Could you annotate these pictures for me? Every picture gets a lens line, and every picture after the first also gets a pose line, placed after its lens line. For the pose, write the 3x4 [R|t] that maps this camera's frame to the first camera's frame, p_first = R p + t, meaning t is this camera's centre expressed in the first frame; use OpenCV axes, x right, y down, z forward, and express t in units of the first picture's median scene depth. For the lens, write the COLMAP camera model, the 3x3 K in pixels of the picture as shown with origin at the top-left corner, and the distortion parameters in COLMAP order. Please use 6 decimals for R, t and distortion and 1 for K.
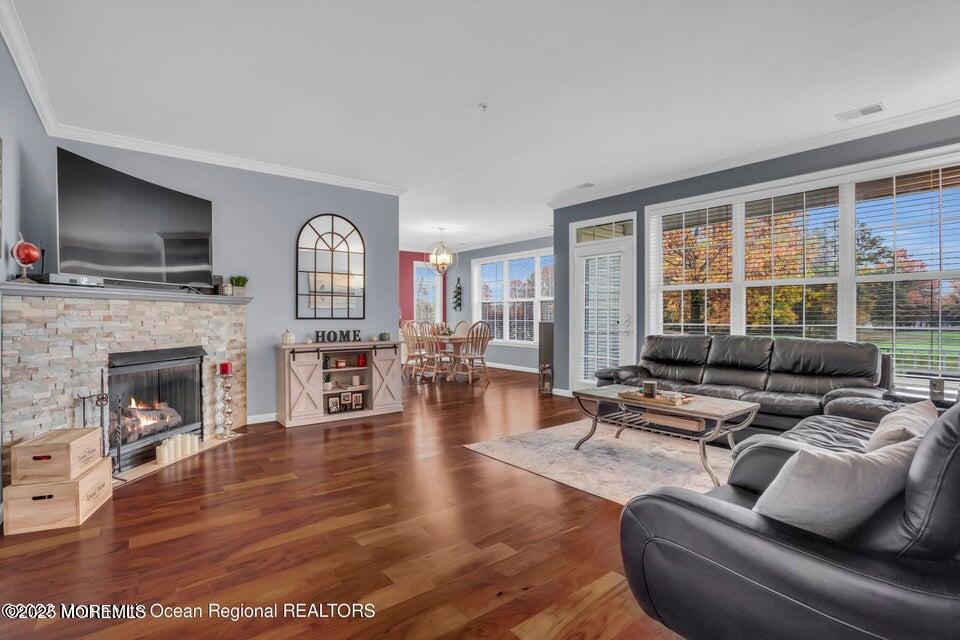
lens RADIAL K [[459.8, 0, 478.2], [0, 459.8, 315.8], [0, 0, 1]] dist [-0.036907, 0.000692]
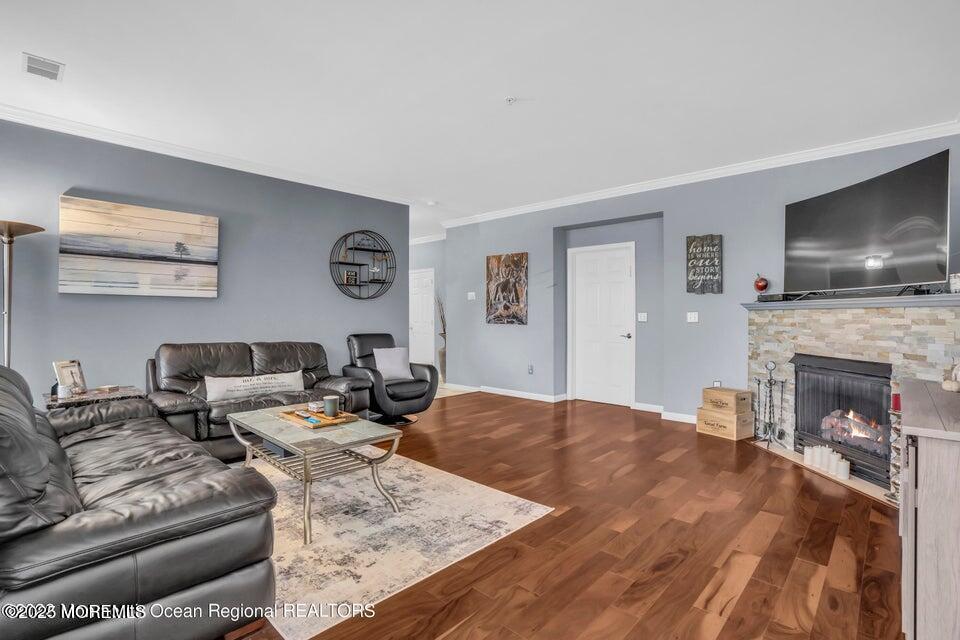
lens RADIAL K [[459.8, 0, 478.2], [0, 459.8, 315.8], [0, 0, 1]] dist [-0.036907, 0.000692]
pose [[-0.989580, 0.000888, -0.143982, 0.142151], [0.000915, 1.000000, -0.000126, -0.012064], [0.143982, -0.000257, -0.989580, 1.287650]]
